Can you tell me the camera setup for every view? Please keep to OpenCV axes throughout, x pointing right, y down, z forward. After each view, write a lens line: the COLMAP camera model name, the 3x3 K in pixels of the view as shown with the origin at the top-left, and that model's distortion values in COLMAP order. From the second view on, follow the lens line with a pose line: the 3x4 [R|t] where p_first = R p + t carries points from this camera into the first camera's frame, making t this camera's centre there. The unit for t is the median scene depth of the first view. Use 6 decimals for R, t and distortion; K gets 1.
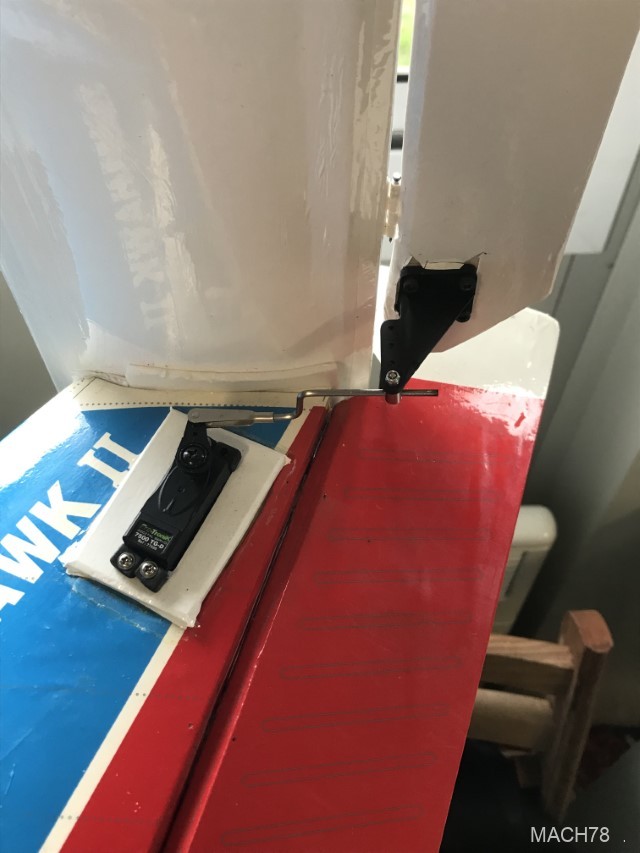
lens RADIAL K [[820.3, 0, 320.0], [0, 820.3, 426.5], [0, 0, 1]] dist [0.001236, -0.005962]
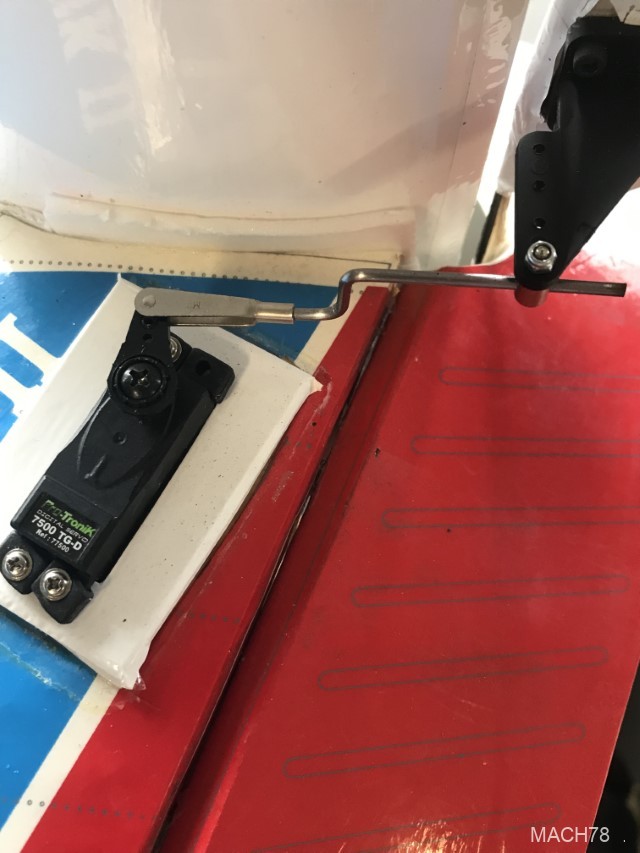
lens RADIAL K [[815.3, 0, 320.0], [0, 815.3, 426.5], [0, 0, 1]] dist [-0.021553, -0.006808]
pose [[0.997452, 0.061275, -0.036524, -0.015697], [-0.052149, 0.975714, 0.212751, -0.052104], [0.048673, -0.210304, 0.976424, 0.463310]]
